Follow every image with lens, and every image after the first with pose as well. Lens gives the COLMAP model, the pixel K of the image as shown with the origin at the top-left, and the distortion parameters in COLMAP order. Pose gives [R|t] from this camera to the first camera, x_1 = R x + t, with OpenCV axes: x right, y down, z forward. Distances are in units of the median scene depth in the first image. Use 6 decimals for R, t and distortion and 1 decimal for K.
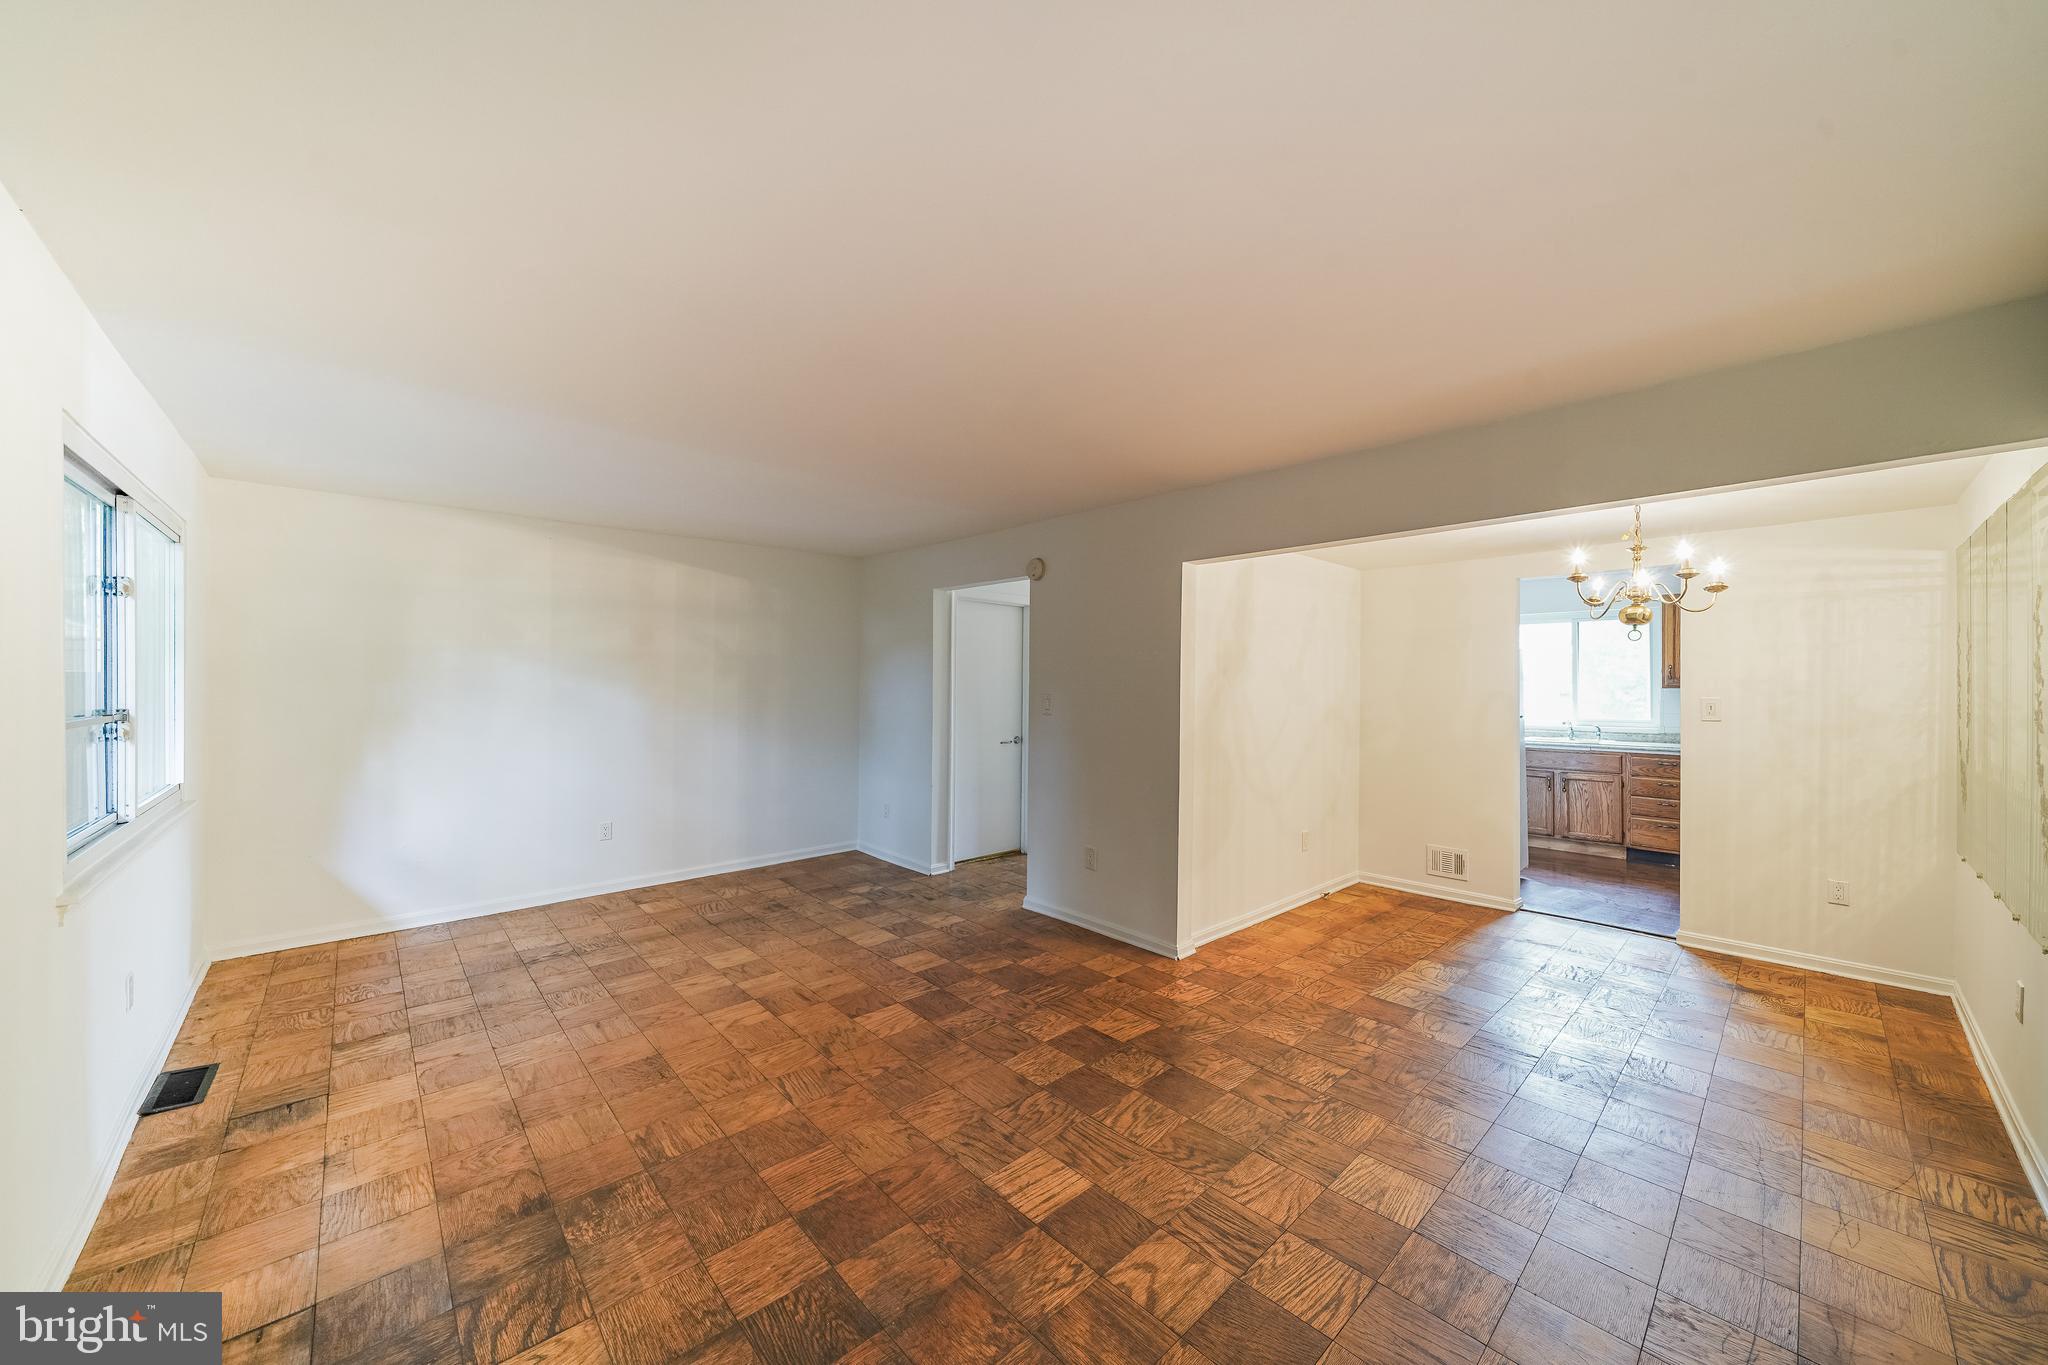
lens RADIAL K [[732.1, 0, 1040.3], [0, 732.1, 684.3], [0, 0, 1]] dist [-0.008072, 0.001190]
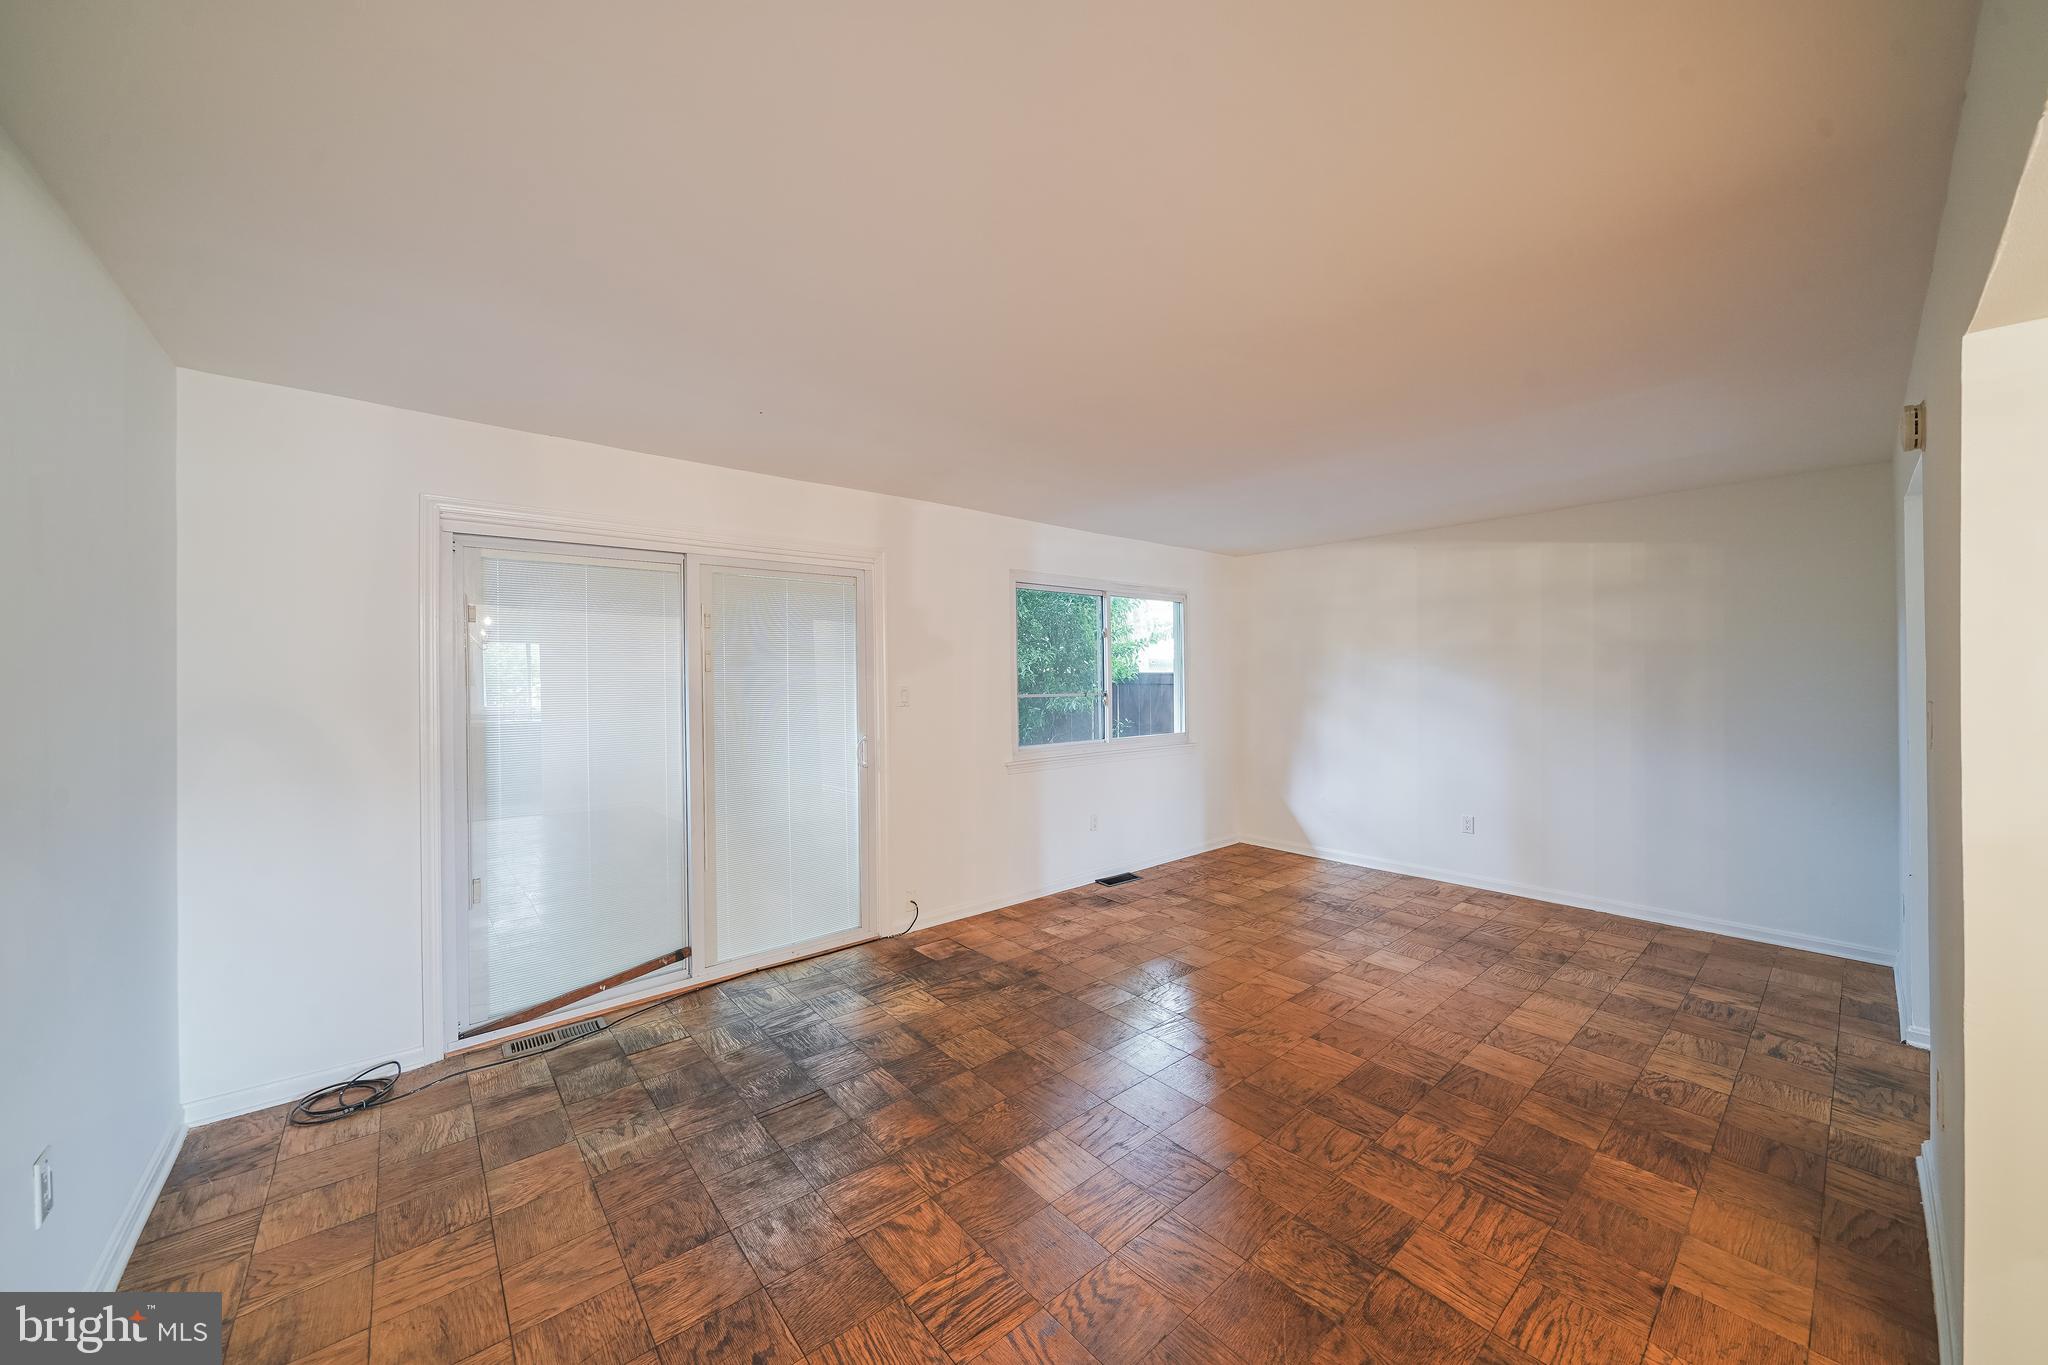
lens RADIAL K [[732.1, 0, 1024.6], [0, 732.1, 675.1], [0, 0, 1]] dist [-0.008072, 0.001190]
pose [[-0.049359, -0.004592, -0.998771, 0.633243], [-0.001003, 0.999989, -0.004548, 0.000442], [0.998781, 0.000777, -0.049363, 0.624488]]
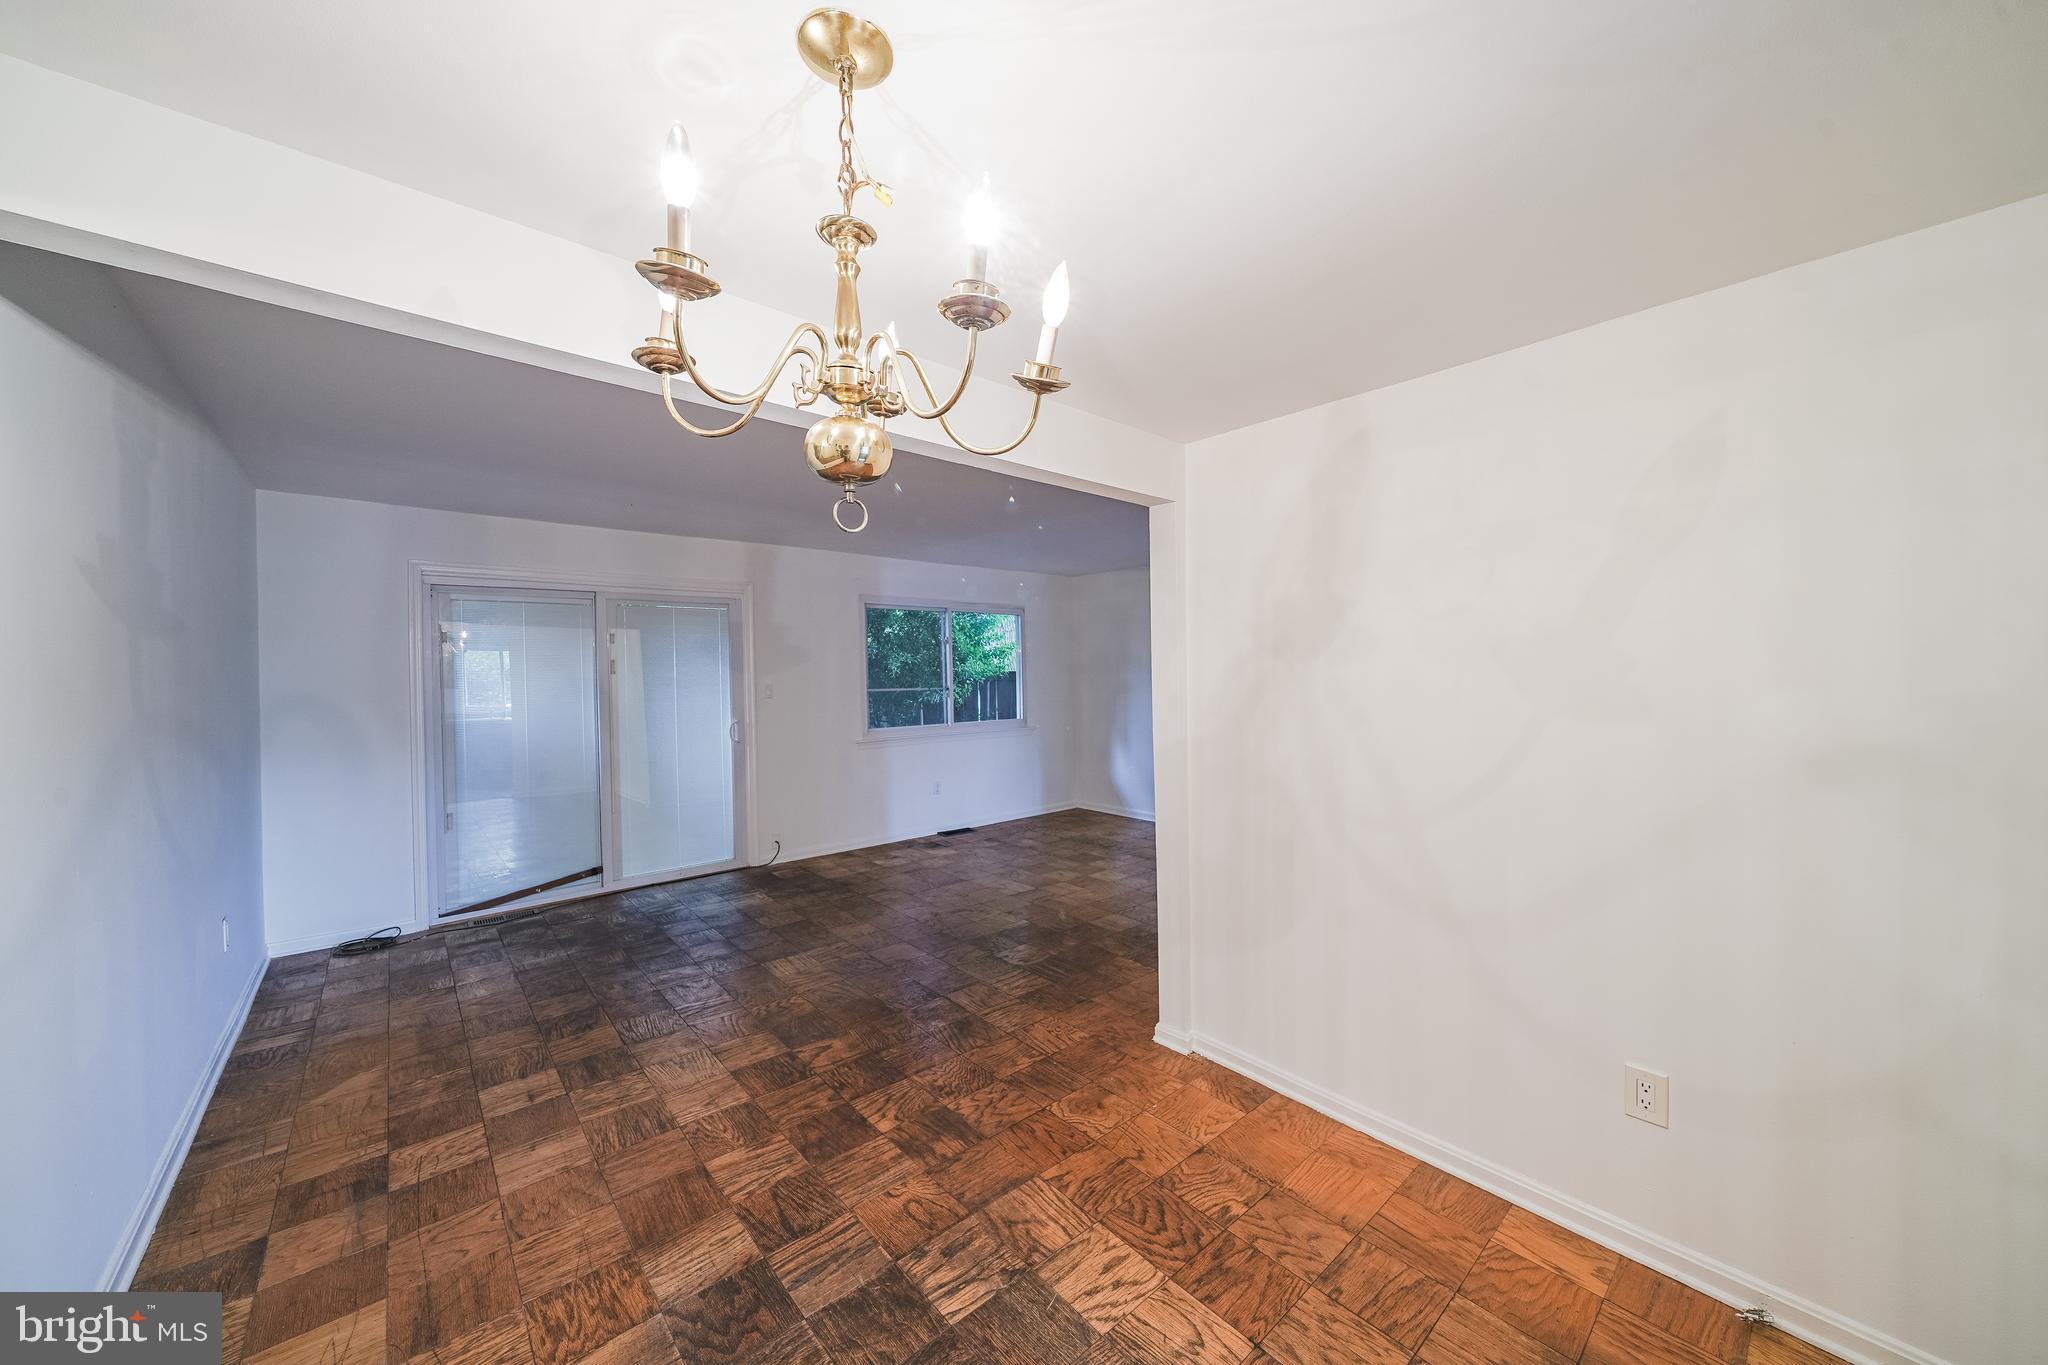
lens RADIAL K [[732.1, 0, 1025.4], [0, 732.1, 677.0], [0, 0, 1]] dist [-0.008072, 0.001190]
pose [[-0.038947, 0.000466, -0.999241, 1.053210], [0.007716, 0.999970, 0.000165, 0.003461], [0.999211, -0.007703, -0.038949, 1.005499]]
